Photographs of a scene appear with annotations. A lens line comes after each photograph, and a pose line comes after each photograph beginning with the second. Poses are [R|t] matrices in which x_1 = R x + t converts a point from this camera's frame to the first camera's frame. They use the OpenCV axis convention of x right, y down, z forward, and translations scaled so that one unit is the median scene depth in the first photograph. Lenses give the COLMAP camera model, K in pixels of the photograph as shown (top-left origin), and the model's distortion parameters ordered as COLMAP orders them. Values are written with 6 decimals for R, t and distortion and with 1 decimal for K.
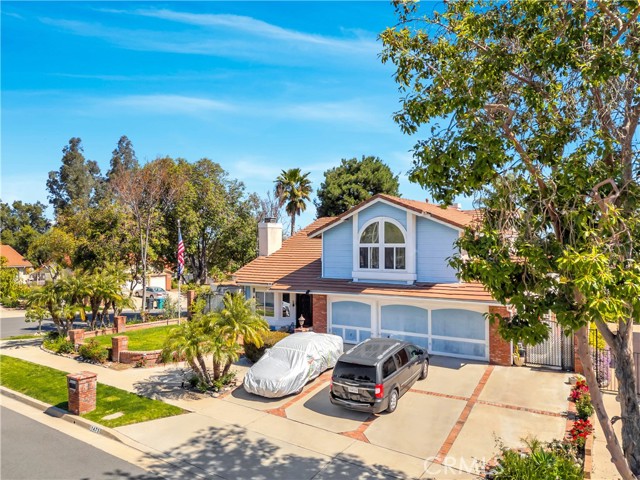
lens RADIAL K [[489.7, 0, 316.4], [0, 489.7, 244.1], [0, 0, 1]] dist [0.033763, -0.008416]
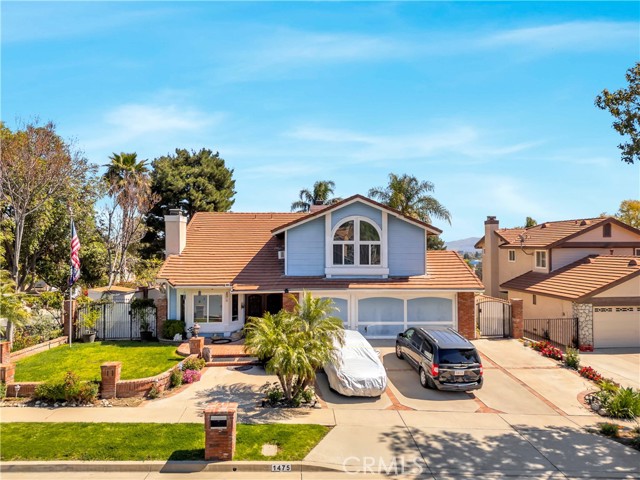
lens RADIAL K [[489.7, 0, 316.6], [0, 489.7, 234.9], [0, 0, 1]] dist [0.033763, -0.008416]
pose [[0.801168, 0.012926, 0.598299, -0.758519], [-0.004970, 0.999876, -0.014947, 0.003308], [-0.598418, 0.009002, 0.801133, 0.267607]]
